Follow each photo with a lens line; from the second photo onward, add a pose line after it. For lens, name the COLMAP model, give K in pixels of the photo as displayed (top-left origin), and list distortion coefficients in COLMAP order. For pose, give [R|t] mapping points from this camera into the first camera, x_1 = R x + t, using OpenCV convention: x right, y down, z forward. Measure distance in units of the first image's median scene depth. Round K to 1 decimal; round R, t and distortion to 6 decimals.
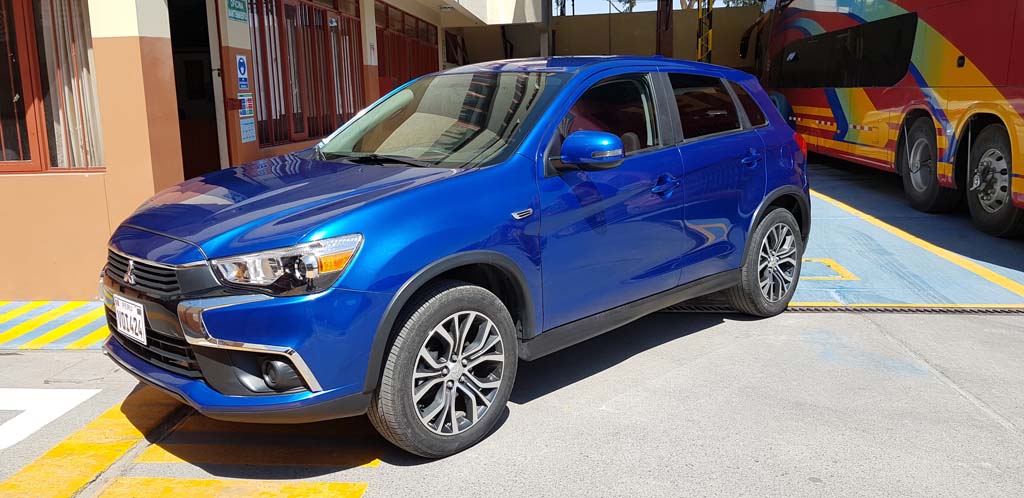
lens RADIAL K [[793.4, 0, 492.9], [0, 793.4, 218.7], [0, 0, 1]] dist [0.086872, -0.170116]
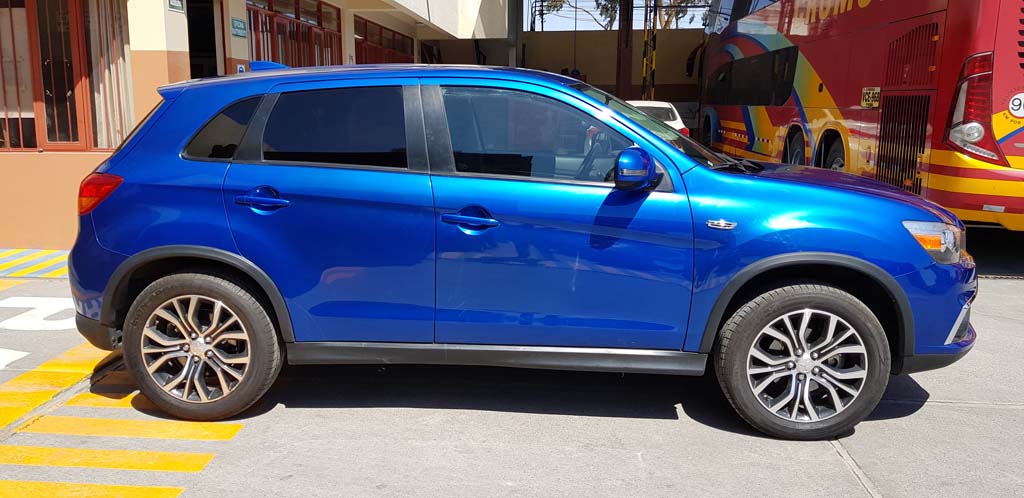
lens RADIAL K [[793.4, 0, 492.9], [0, 793.4, 218.7], [0, 0, 1]] dist [0.086872, -0.170116]
pose [[0.999399, 0.029030, 0.018945, 0.039061], [-0.028883, 0.999551, -0.008003, 0.021833], [-0.019168, 0.007451, 0.999789, -0.160004]]
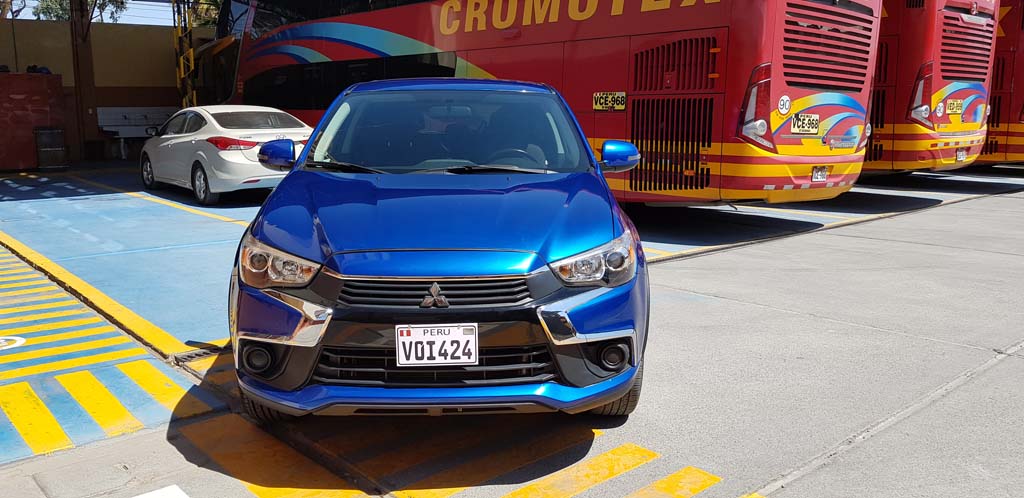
lens RADIAL K [[793.4, 0, 492.9], [0, 793.4, 218.7], [0, 0, 1]] dist [0.086872, -0.170116]
pose [[0.681111, -0.078902, 0.727917, -0.279272], [0.098986, 0.994972, 0.015228, -0.006924], [-0.725458, 0.061681, 0.685497, 0.084615]]
